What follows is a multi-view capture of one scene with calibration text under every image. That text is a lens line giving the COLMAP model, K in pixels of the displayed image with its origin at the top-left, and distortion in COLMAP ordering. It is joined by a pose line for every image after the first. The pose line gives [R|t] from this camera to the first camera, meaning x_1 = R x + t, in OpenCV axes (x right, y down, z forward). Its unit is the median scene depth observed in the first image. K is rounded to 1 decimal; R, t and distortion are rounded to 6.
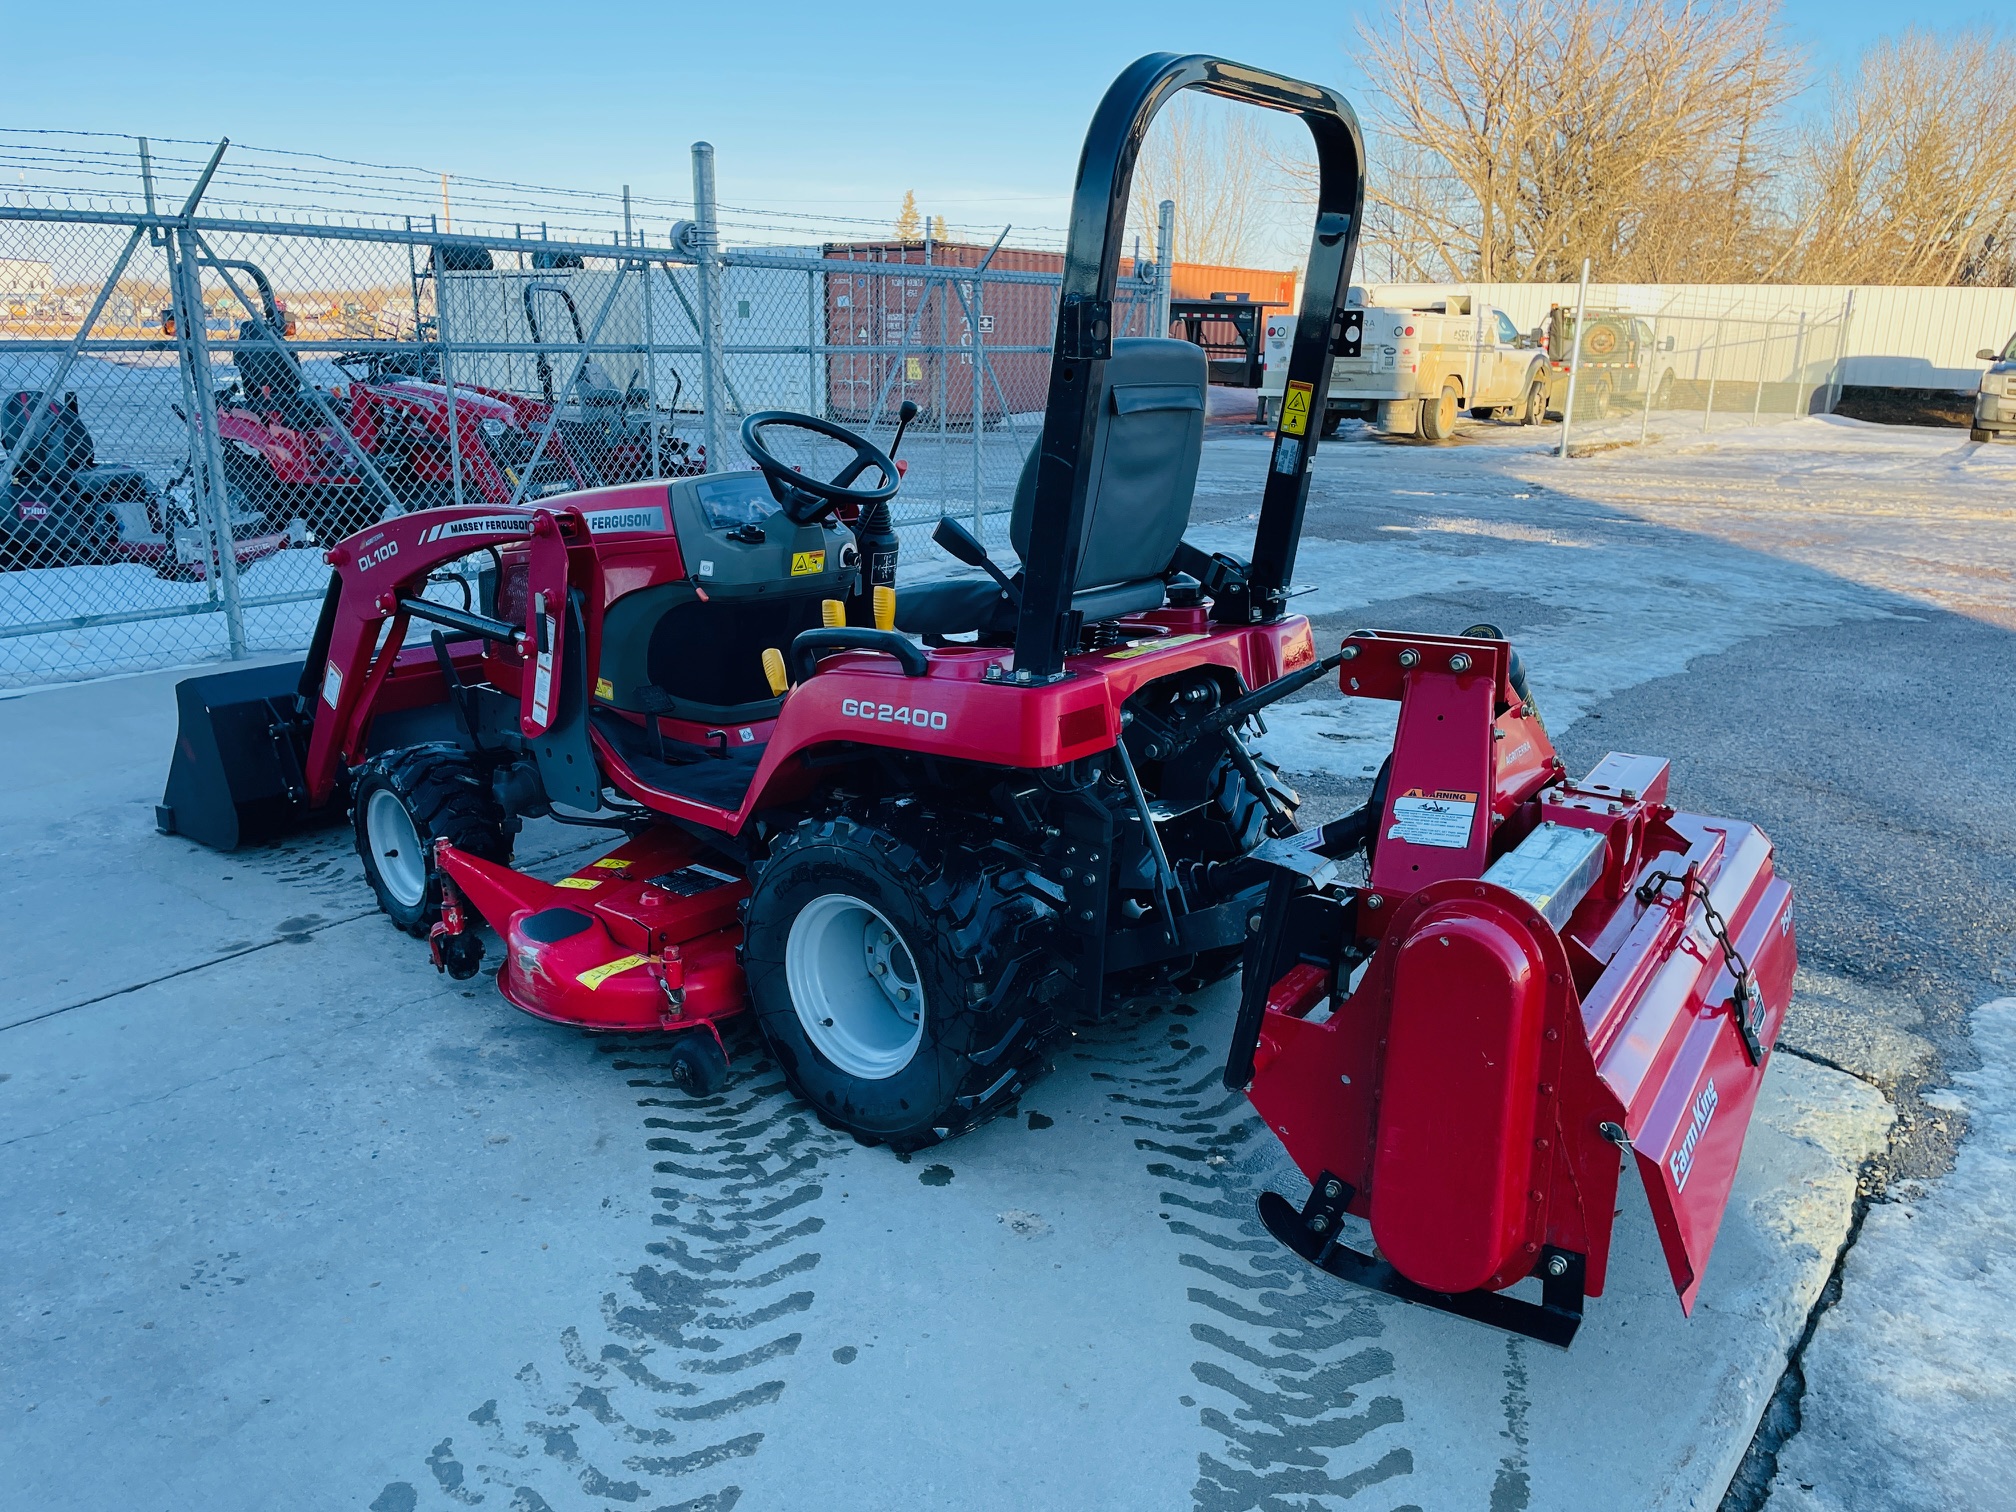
lens RADIAL K [[1524.0, 0, 1001.6], [0, 1524.0, 749.6], [0, 0, 1]] dist [0.080646, -0.102872]
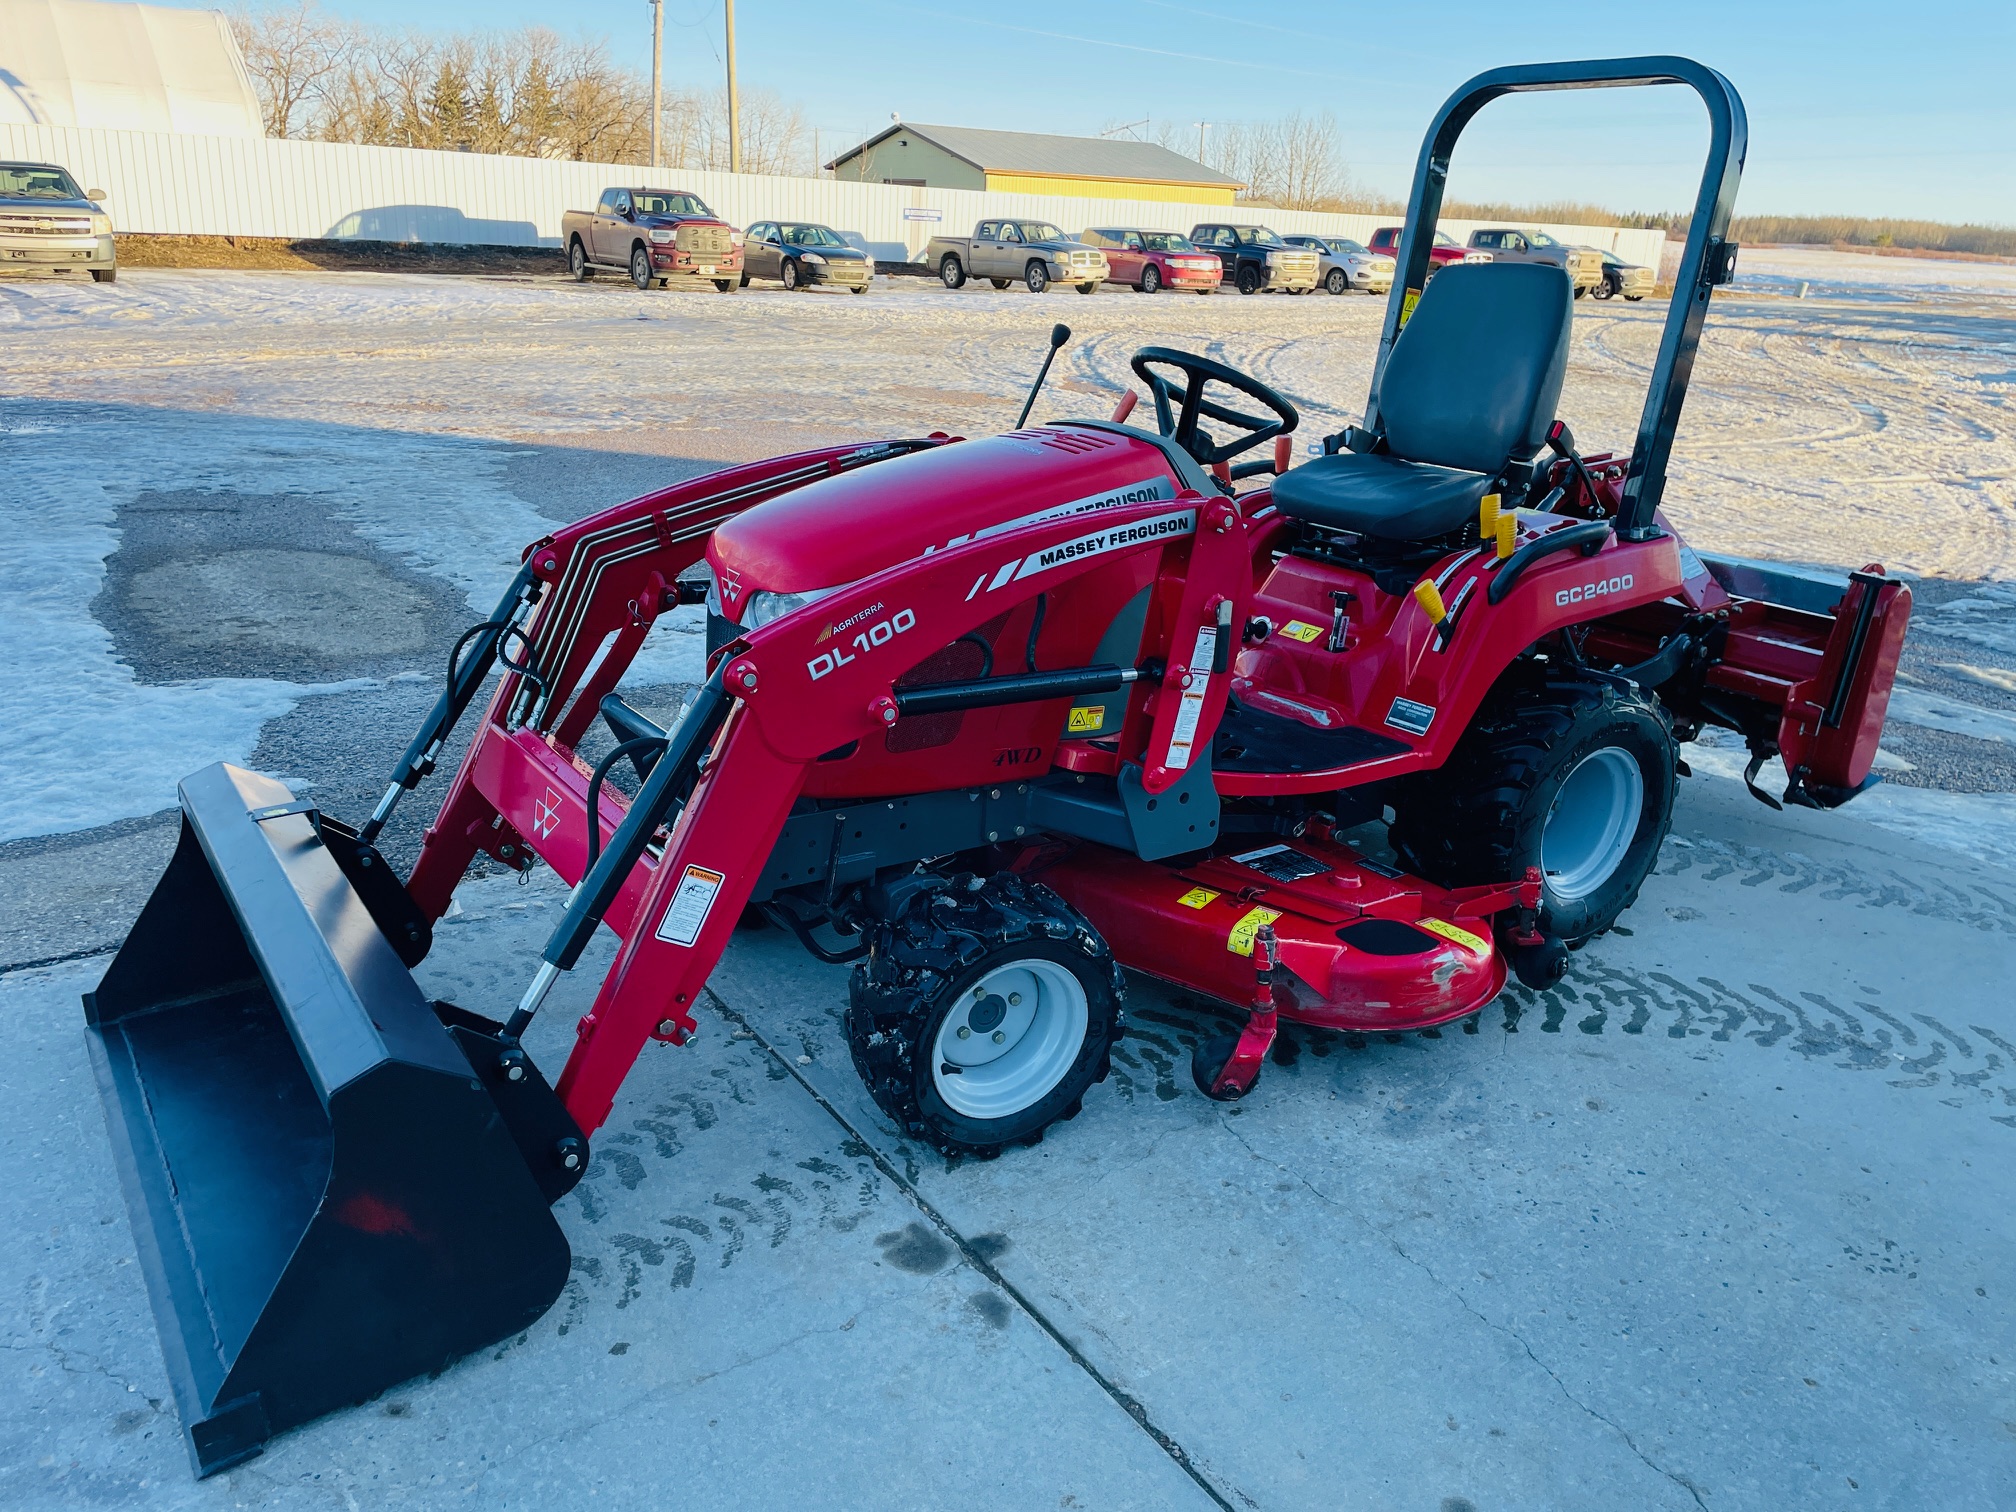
lens RADIAL K [[1524.0, 0, 1001.6], [0, 1524.0, 749.6], [0, 0, 1]] dist [0.080646, -0.102872]
pose [[0.284579, -0.321320, 0.903199, -1.308609], [0.222493, 0.938566, 0.263800, -0.321785], [-0.932476, 0.125884, 0.338588, 1.026723]]
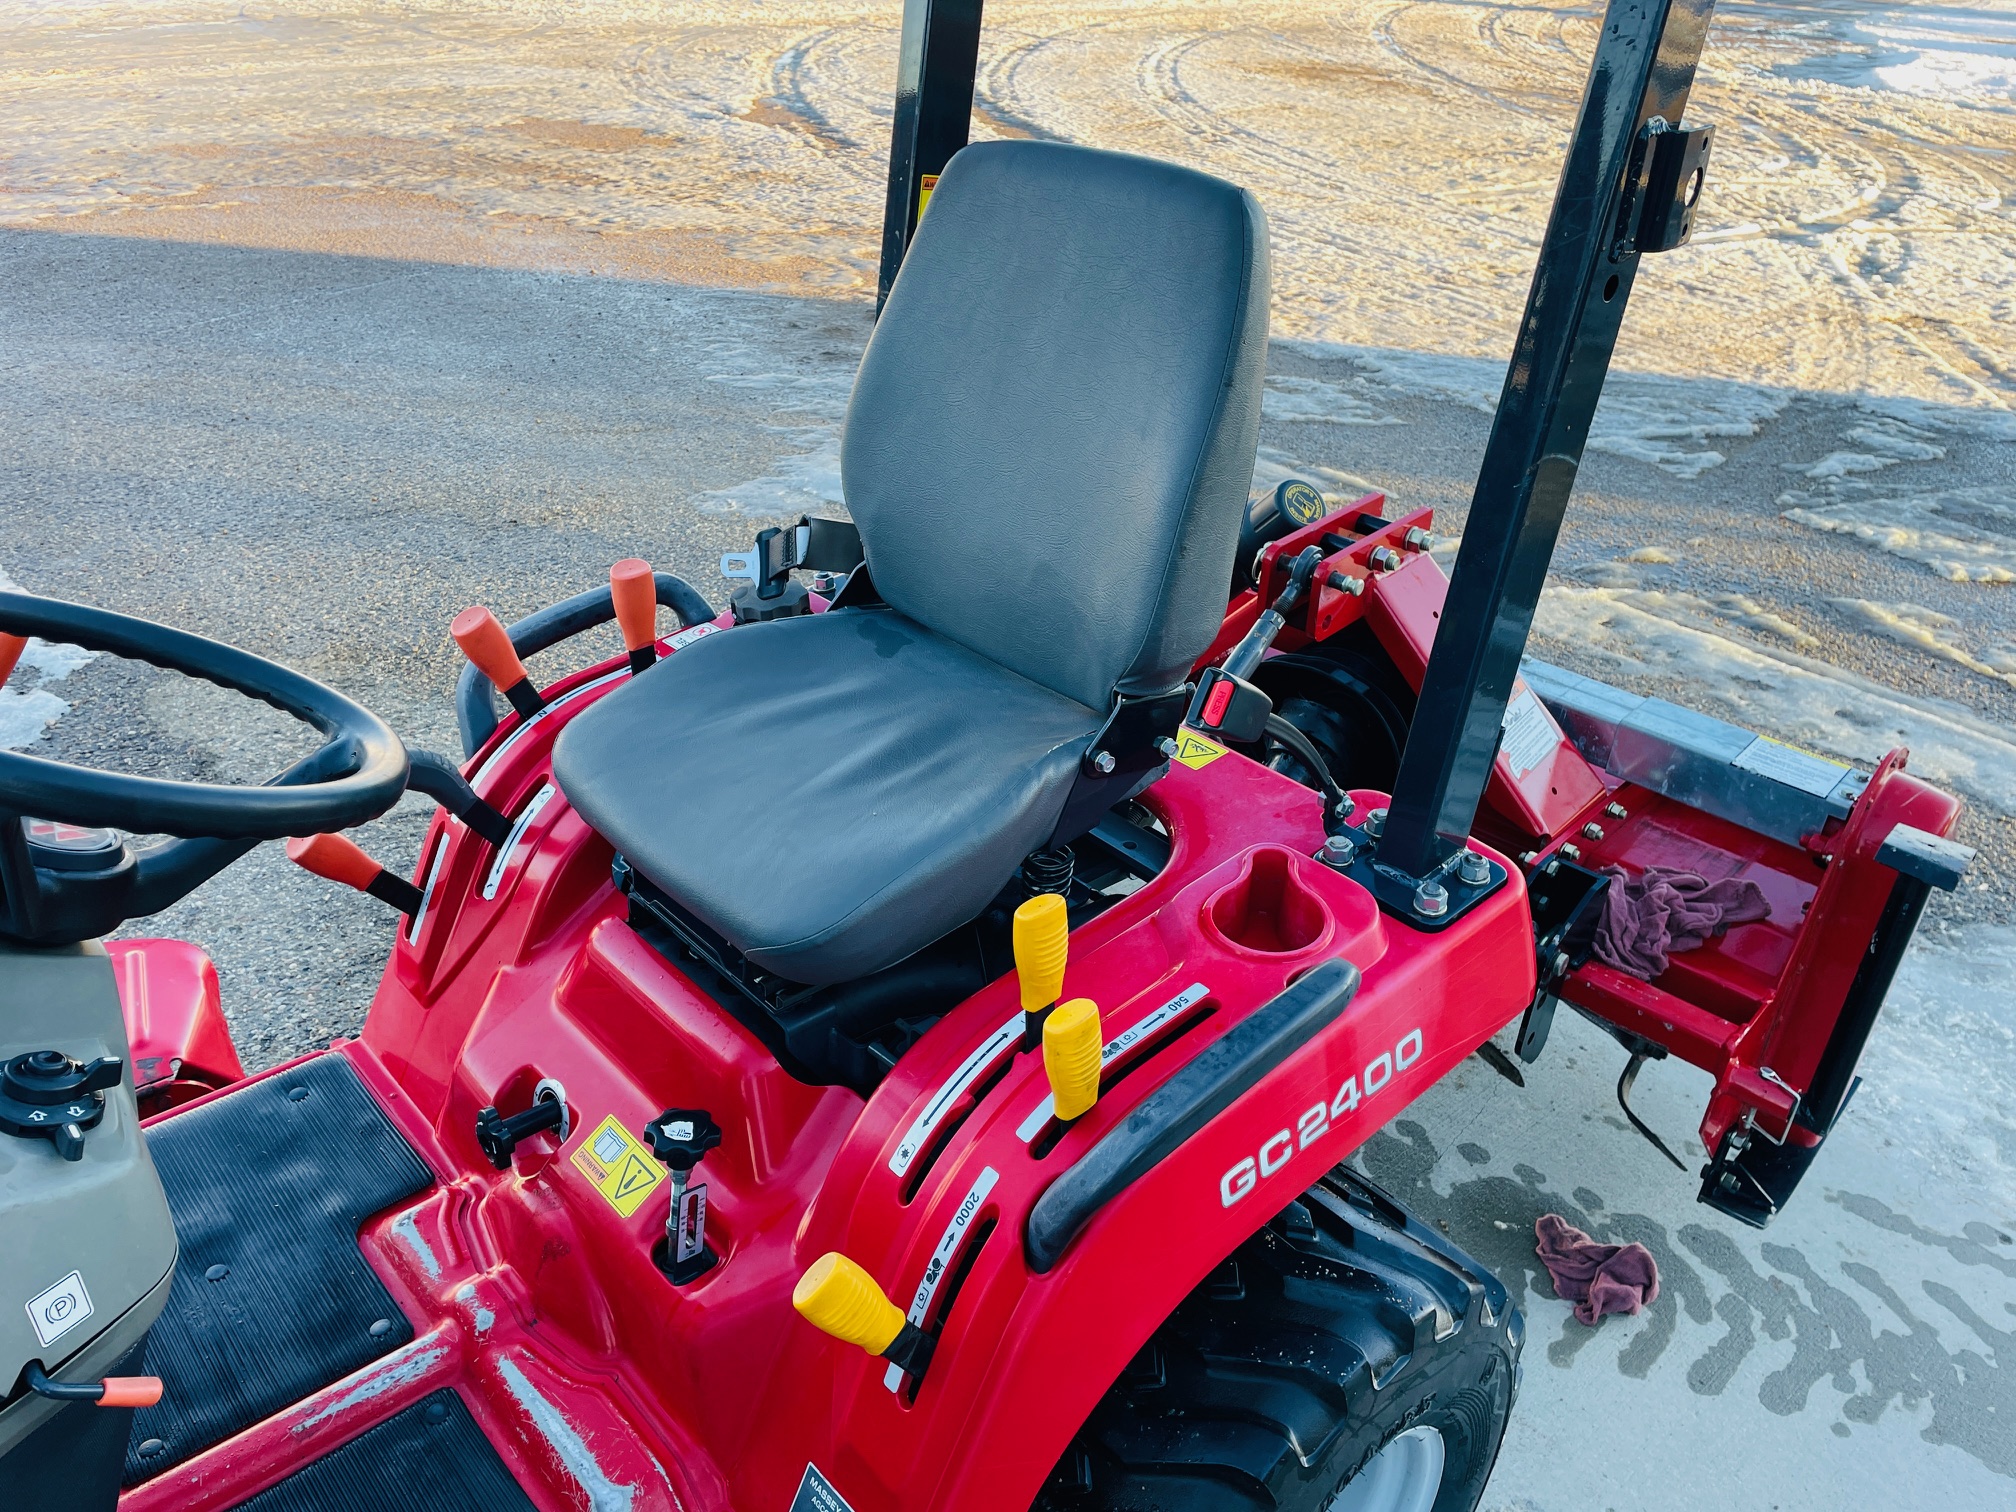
lens RADIAL K [[1524.0, 0, 1001.6], [0, 1524.0, 749.6], [0, 0, 1]] dist [0.080646, -0.102872]
pose [[0.153238, -0.495121, 0.855204, -0.412133], [0.228613, 0.859710, 0.456766, -0.337860], [-0.961381, 0.125517, 0.244931, 0.955229]]
